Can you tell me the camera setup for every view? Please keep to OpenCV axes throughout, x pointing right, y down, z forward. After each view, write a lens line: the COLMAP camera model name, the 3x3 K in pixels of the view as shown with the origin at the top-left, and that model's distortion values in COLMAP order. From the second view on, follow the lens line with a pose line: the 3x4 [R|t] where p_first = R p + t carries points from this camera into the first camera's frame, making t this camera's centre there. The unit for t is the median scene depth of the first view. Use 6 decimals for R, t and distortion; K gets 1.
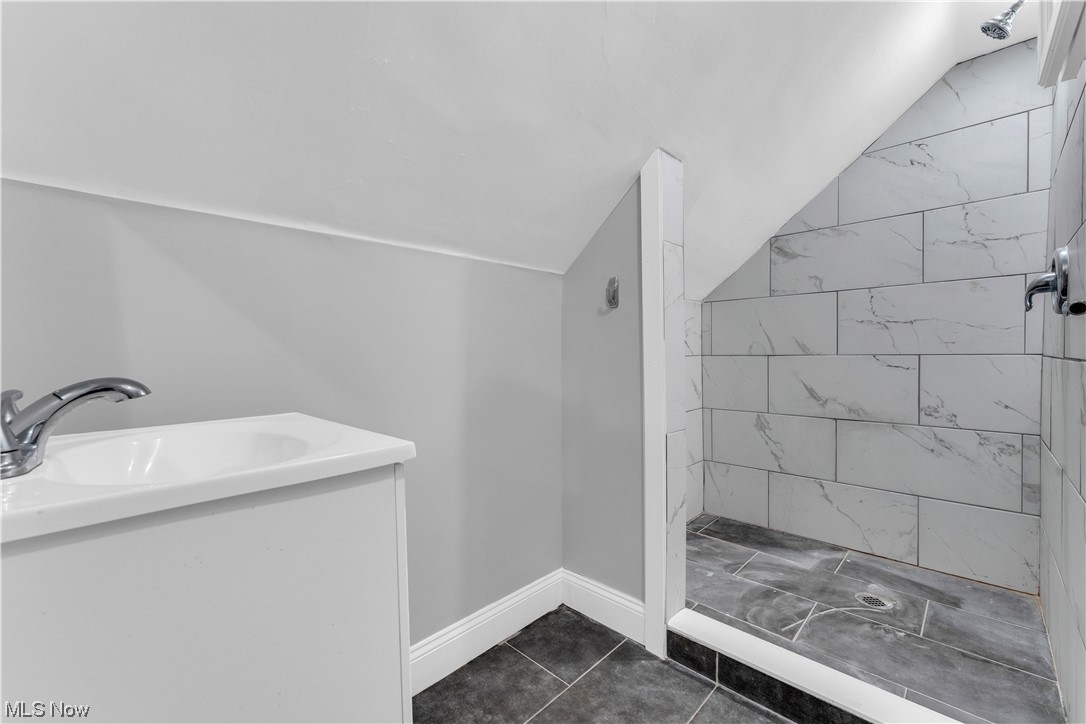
lens RADIAL K [[444.8, 0, 546.2], [0, 444.8, 362.8], [0, 0, 1]] dist [0.002742, -0.000731]
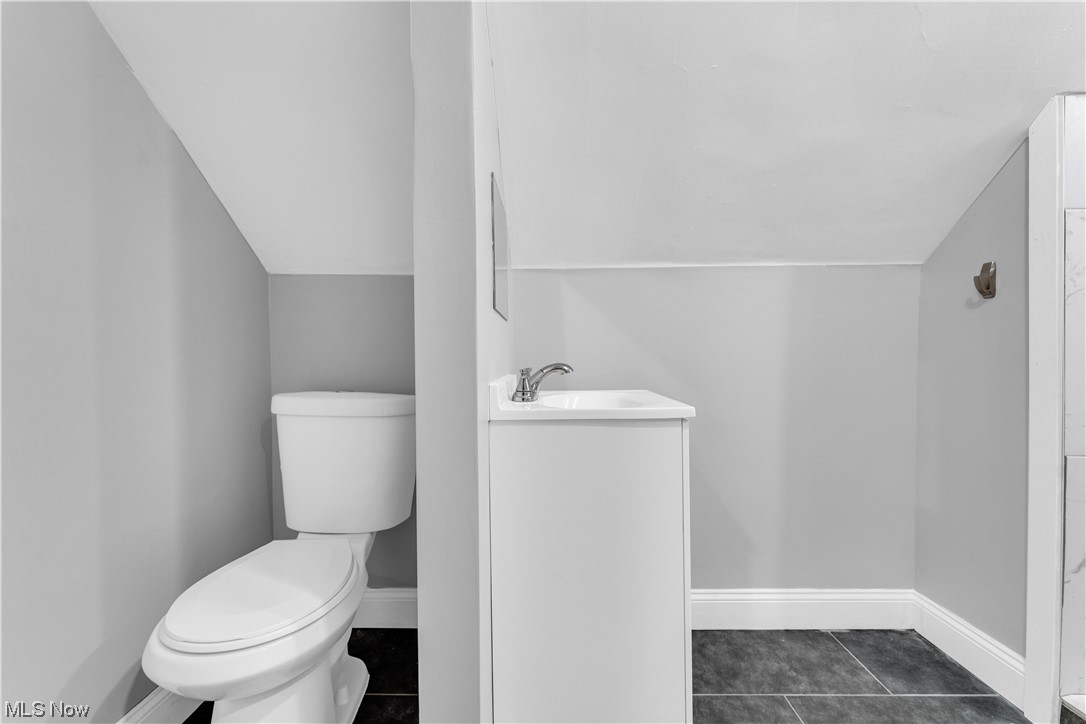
lens RADIAL K [[444.8, 0, 544.6], [0, 444.8, 356.2], [0, 0, 1]] dist [0.002742, -0.000731]
pose [[0.690508, 0.009999, -0.723255, 0.202342], [-0.017537, 0.999842, -0.002920, 0.004027], [0.723112, 0.014700, 0.690574, -0.206684]]
